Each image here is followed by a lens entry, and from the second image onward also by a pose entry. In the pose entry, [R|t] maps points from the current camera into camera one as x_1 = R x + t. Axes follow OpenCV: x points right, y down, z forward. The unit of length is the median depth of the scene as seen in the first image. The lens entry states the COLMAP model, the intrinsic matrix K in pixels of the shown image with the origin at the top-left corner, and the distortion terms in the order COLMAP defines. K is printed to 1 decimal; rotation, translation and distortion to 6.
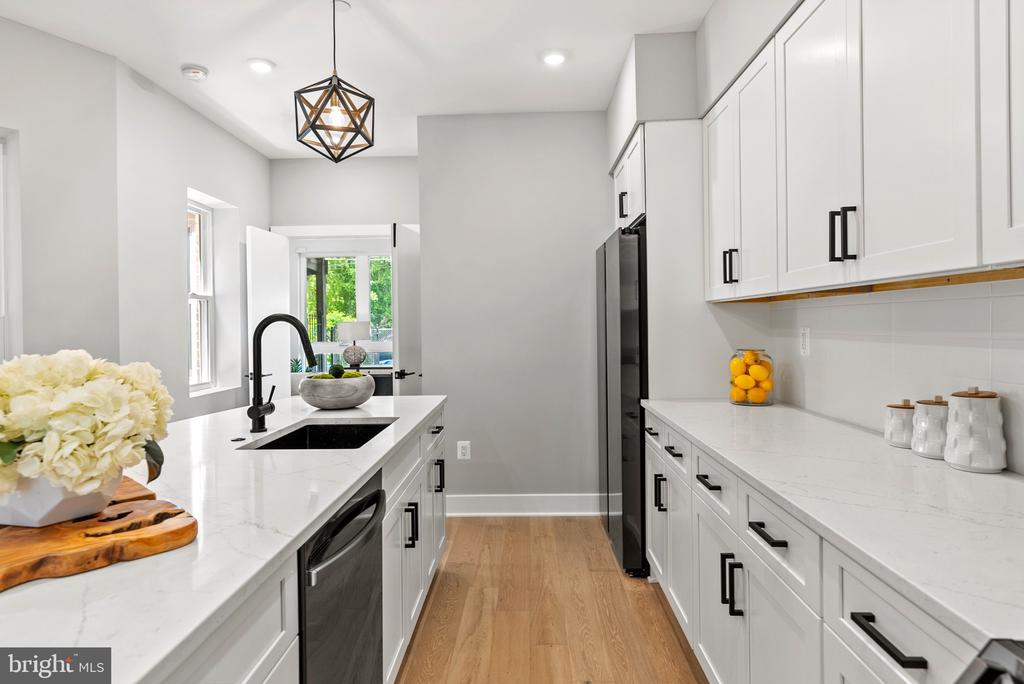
lens RADIAL K [[566.0, 0, 493.7], [0, 566.0, 326.5], [0, 0, 1]] dist [-0.001939, 0.000692]
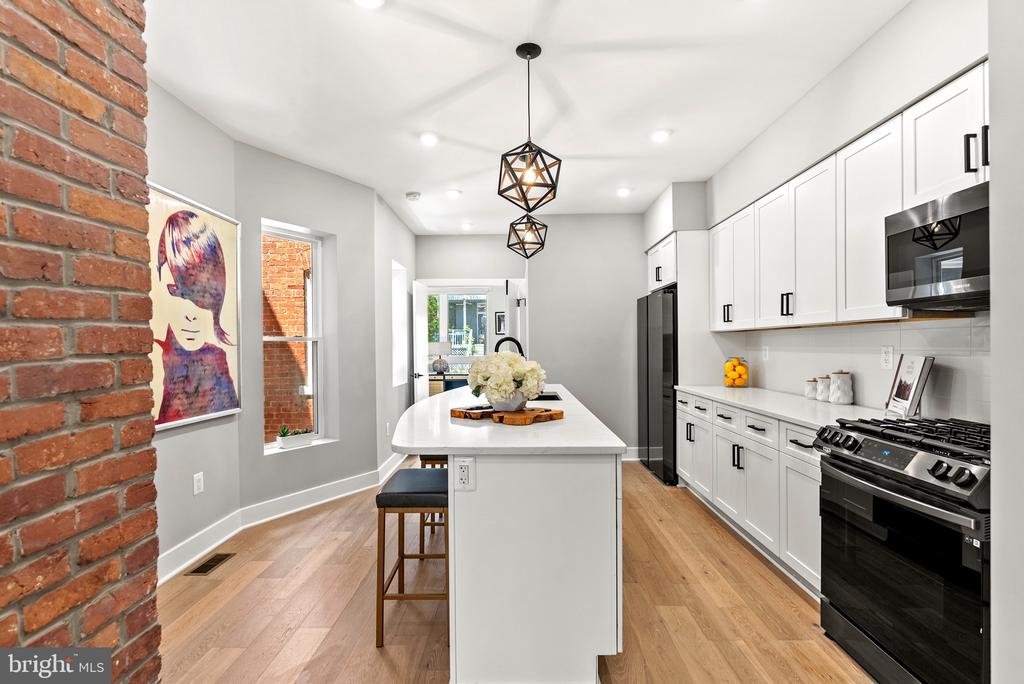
lens RADIAL K [[472.4, 0, 503.4], [0, 472.4, 347.4], [0, 0, 1]] dist [-0.003302, 0.000227]
pose [[0.999799, 0.005065, 0.019414, -0.339567], [-0.005097, 0.999986, 0.001617, 0.008784], [-0.019405, -0.001716, 0.999810, -0.532575]]
